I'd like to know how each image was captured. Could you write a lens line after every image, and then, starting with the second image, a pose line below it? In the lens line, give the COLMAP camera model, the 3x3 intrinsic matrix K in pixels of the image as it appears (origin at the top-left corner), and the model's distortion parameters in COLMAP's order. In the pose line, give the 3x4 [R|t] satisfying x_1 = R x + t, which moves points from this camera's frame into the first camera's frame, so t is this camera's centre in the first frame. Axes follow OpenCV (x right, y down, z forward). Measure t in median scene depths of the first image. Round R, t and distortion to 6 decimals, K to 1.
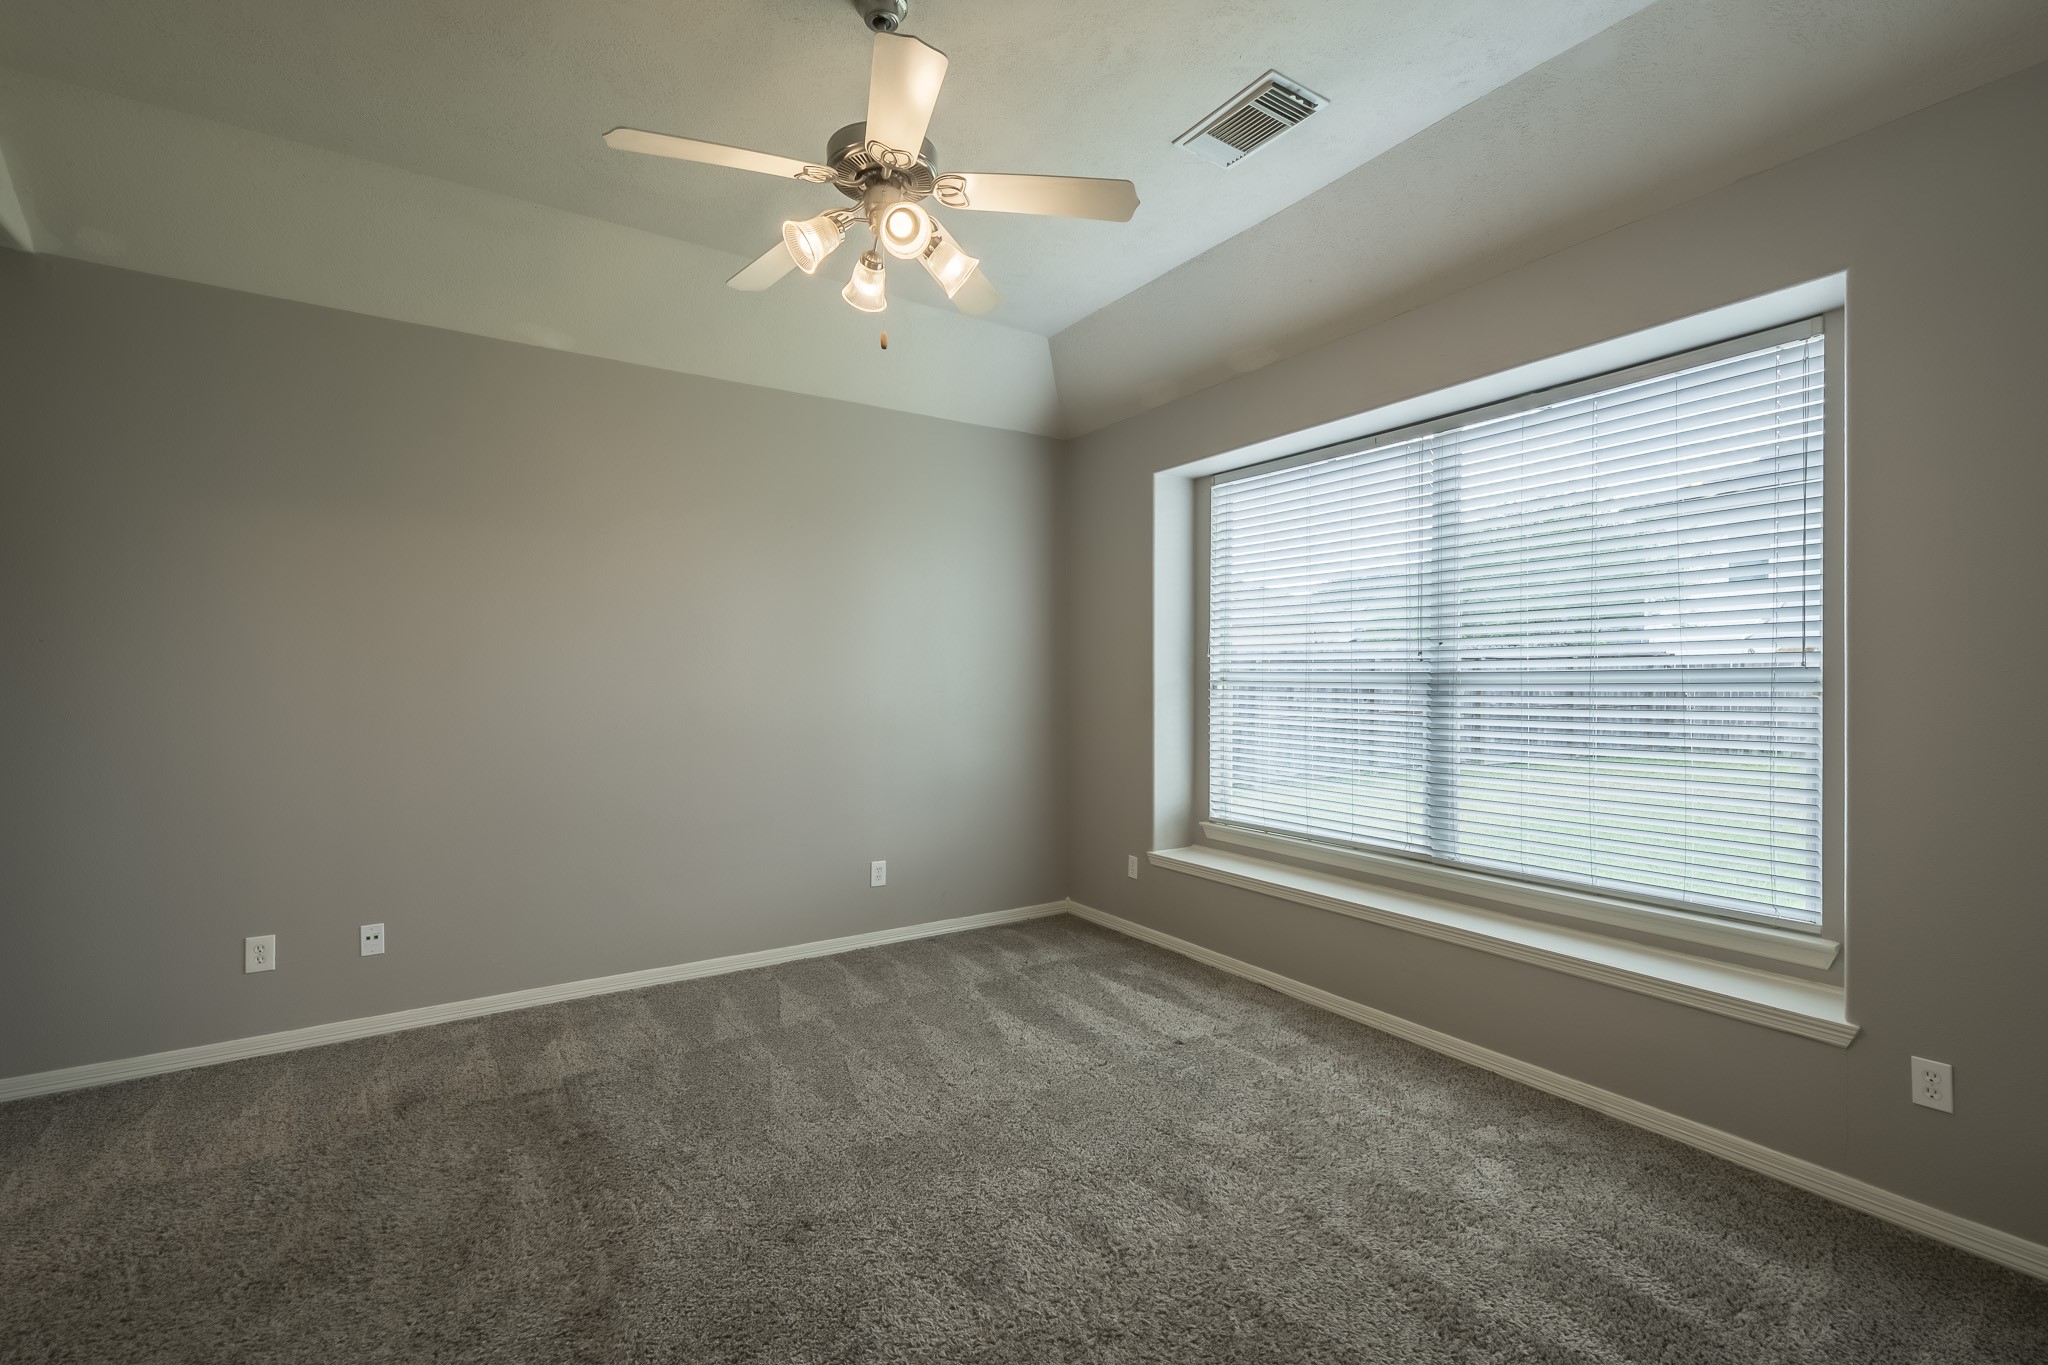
lens RADIAL K [[888.0, 0, 1031.9], [0, 888.0, 686.3], [0, 0, 1]] dist [0.004045, -0.000010]
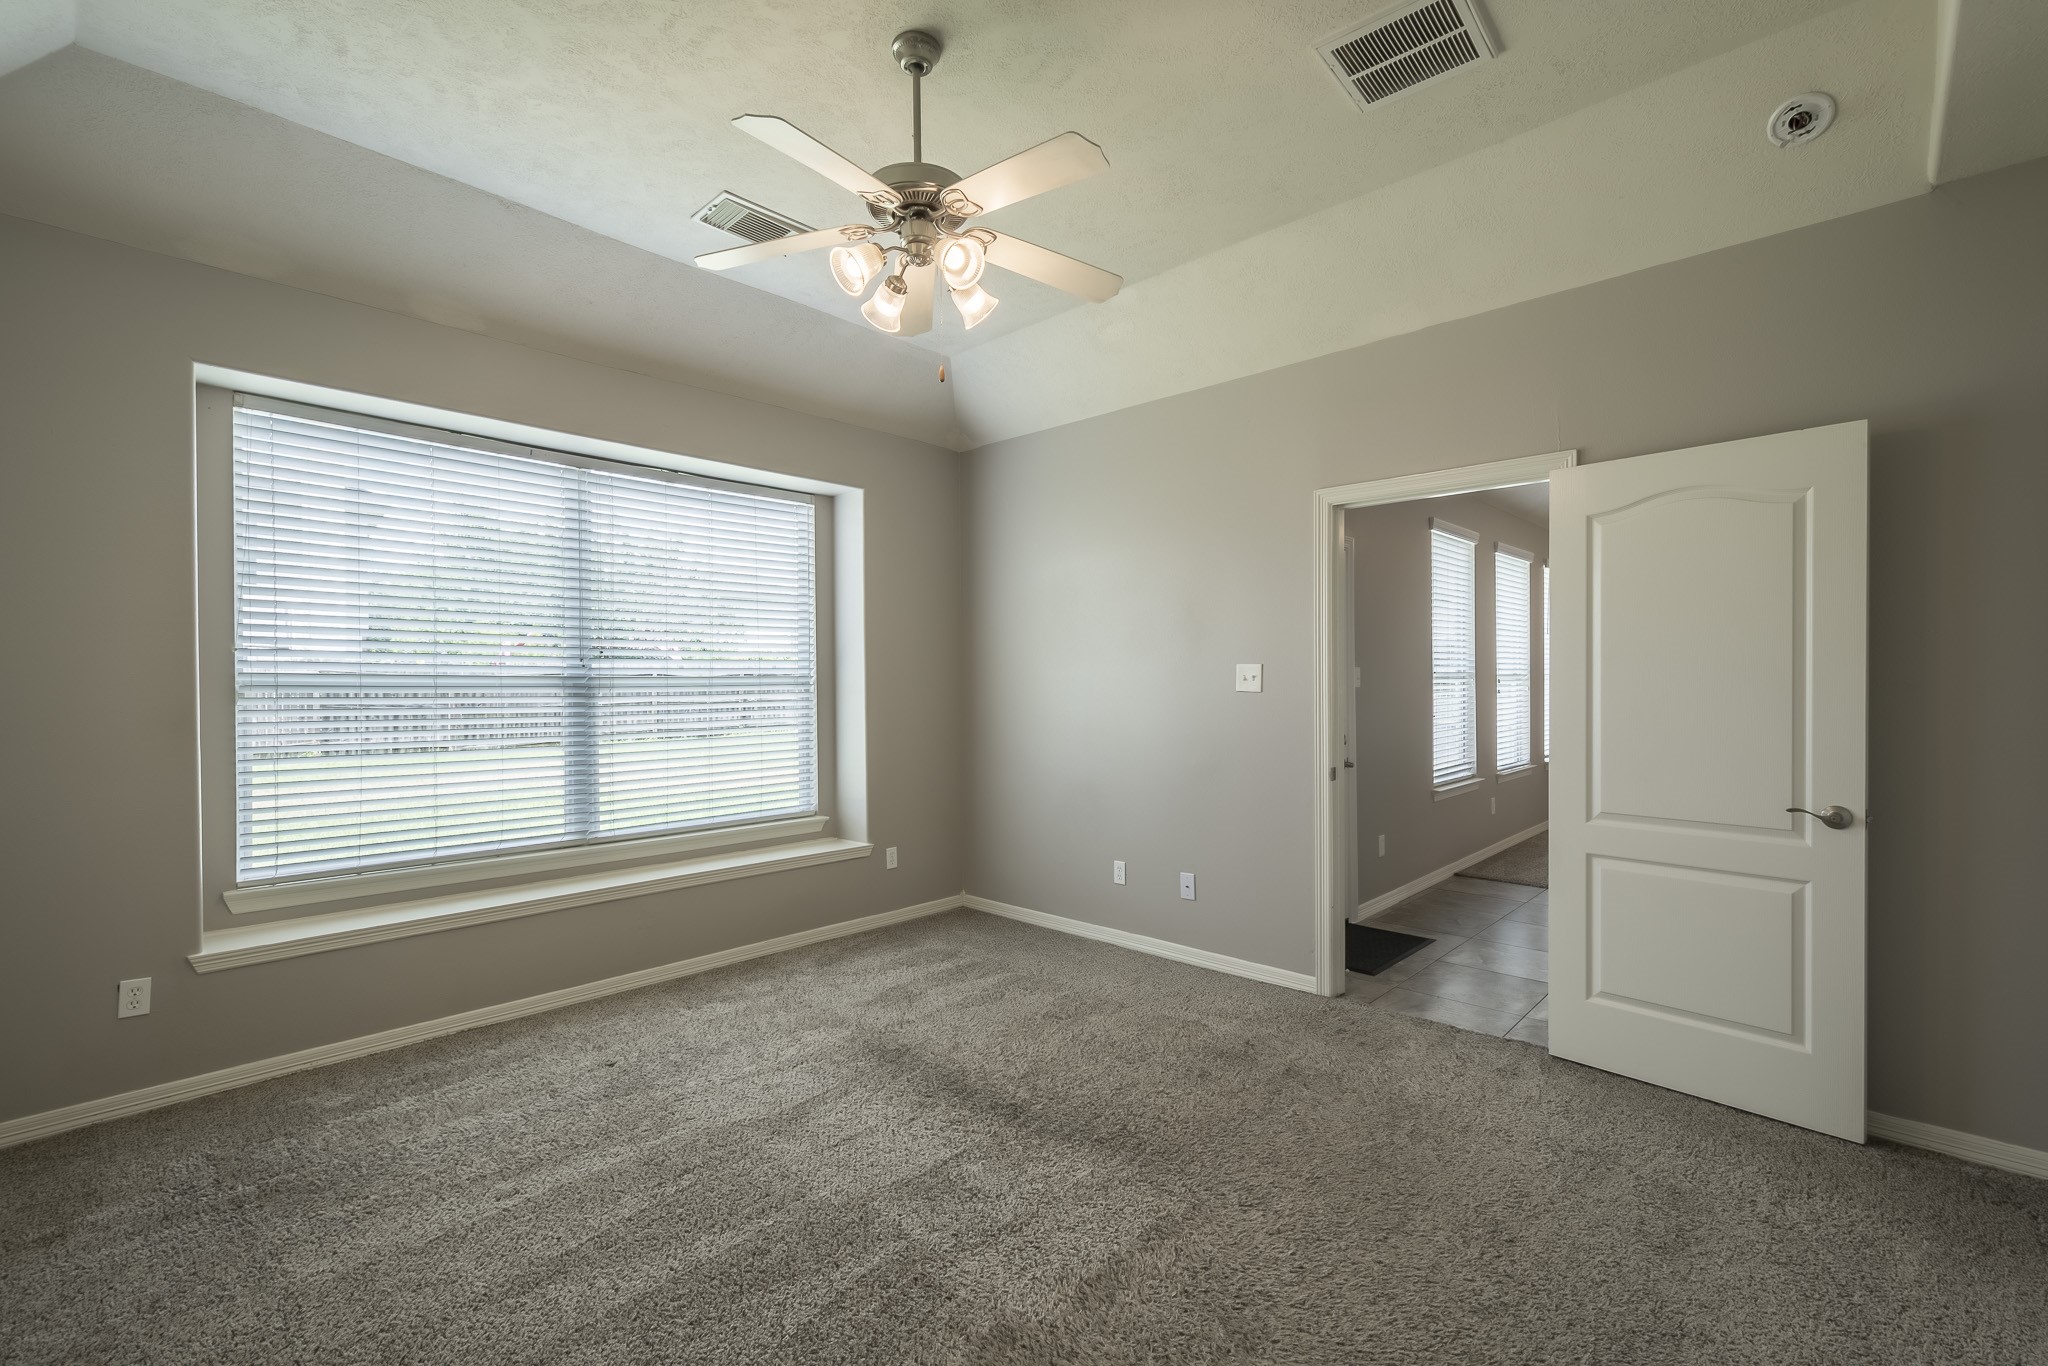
lens RADIAL K [[888.0, 0, 1031.9], [0, 888.0, 686.8], [0, 0, 1]] dist [0.004045, -0.000010]
pose [[-0.235781, -0.009973, 0.971755, -0.778201], [0.002649, 0.999937, 0.010905, -0.014432], [-0.971803, 0.005146, -0.235739, 0.701056]]
